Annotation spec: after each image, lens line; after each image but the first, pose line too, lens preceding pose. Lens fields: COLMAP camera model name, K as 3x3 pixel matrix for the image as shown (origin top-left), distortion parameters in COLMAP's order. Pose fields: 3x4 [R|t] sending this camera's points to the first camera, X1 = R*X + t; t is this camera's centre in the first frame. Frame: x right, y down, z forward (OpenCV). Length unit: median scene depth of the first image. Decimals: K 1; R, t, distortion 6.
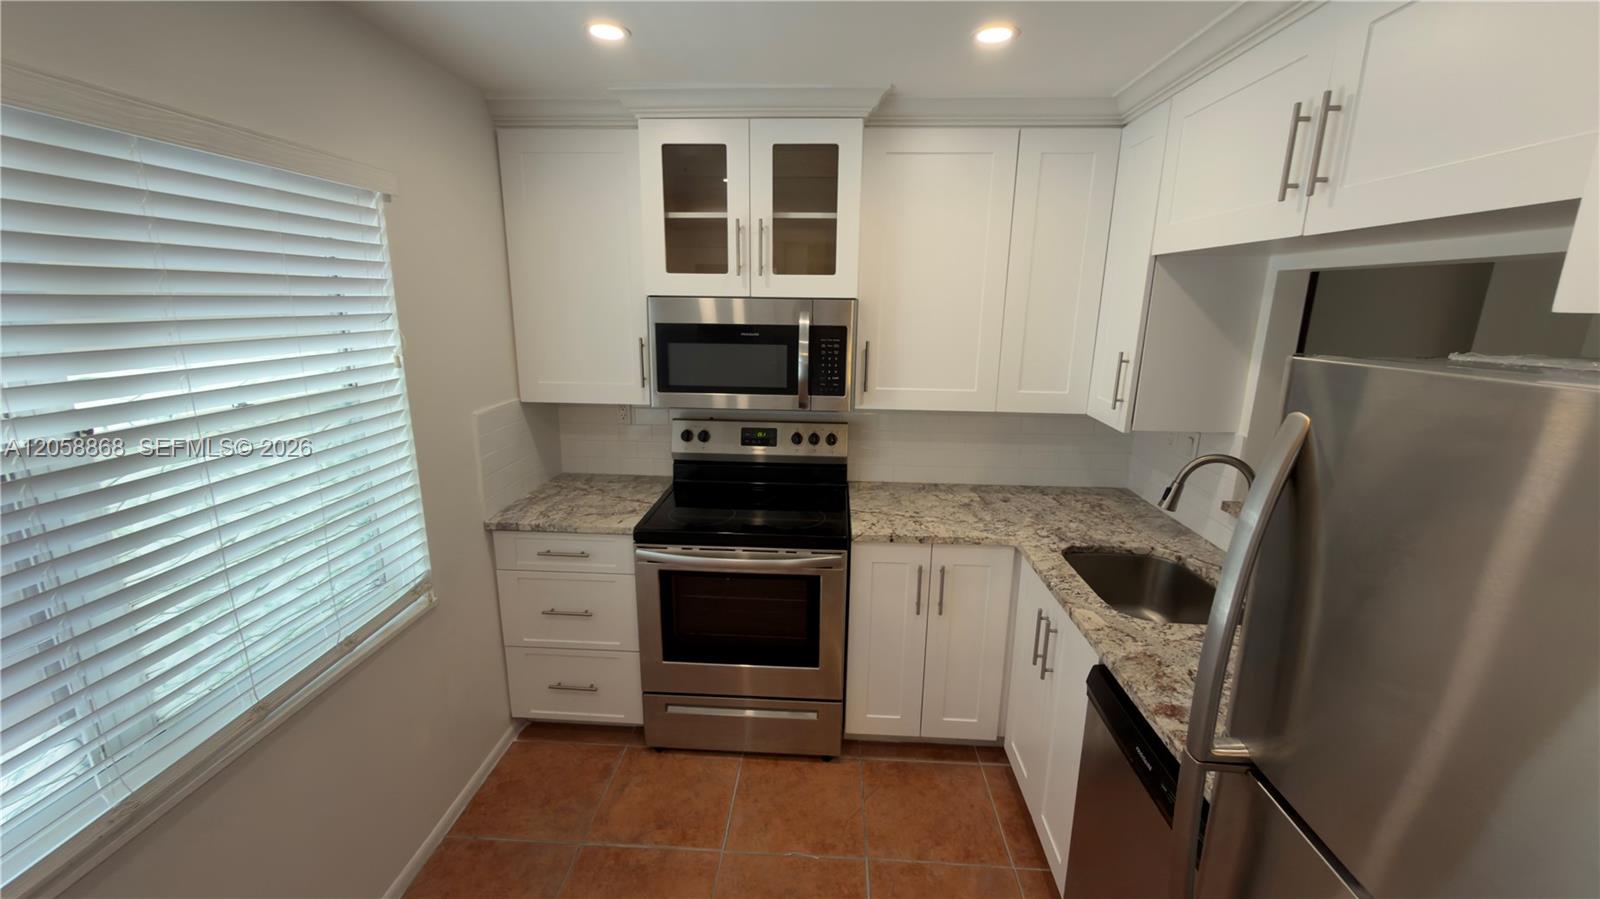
lens RADIAL K [[636.9, 0, 799.2], [0, 636.9, 450.7], [0, 0, 1]] dist [-0.000146, 0.000982]
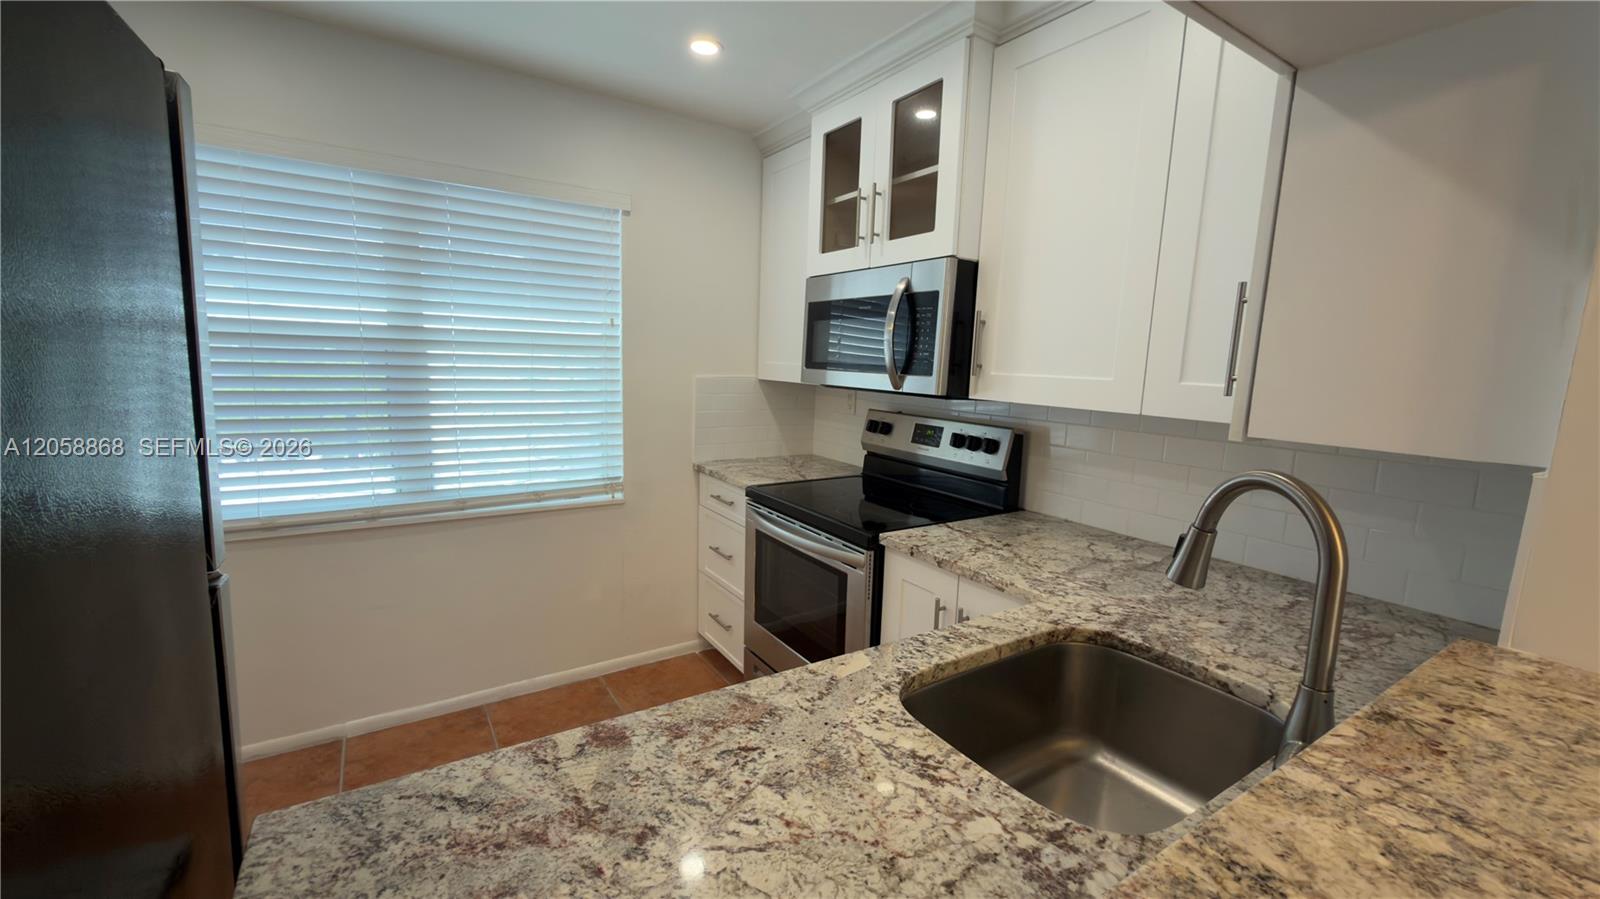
lens RADIAL K [[636.9, 0, 802.2], [0, 636.9, 451.8], [0, 0, 1]] dist [-0.000146, 0.000982]
pose [[0.593779, 0.125675, -0.794753, 0.661335], [-0.211620, 0.977345, -0.003558, 0.050288], [0.776301, 0.170299, 0.606922, 0.402208]]
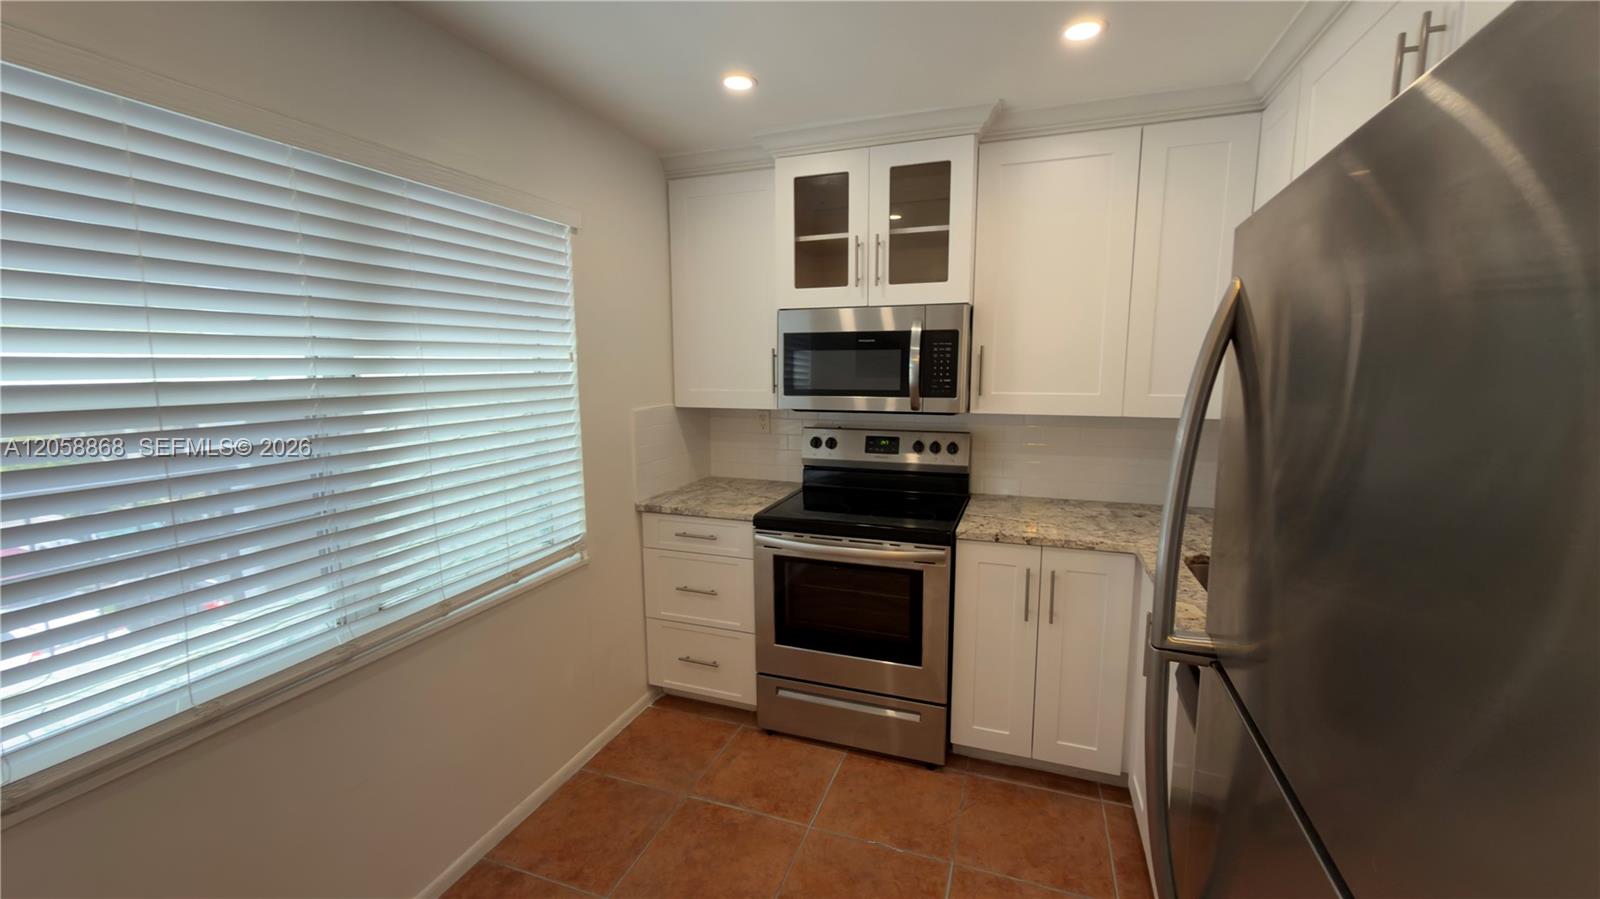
lens RADIAL K [[636.9, 0, 800.0], [0, 636.9, 450.6], [0, 0, 1]] dist [-0.000146, 0.000982]
pose [[0.957138, 0.023384, -0.288688, 0.133534], [-0.051018, 0.994762, -0.088573, 0.105758], [0.285105, 0.099505, 0.953317, -0.040377]]
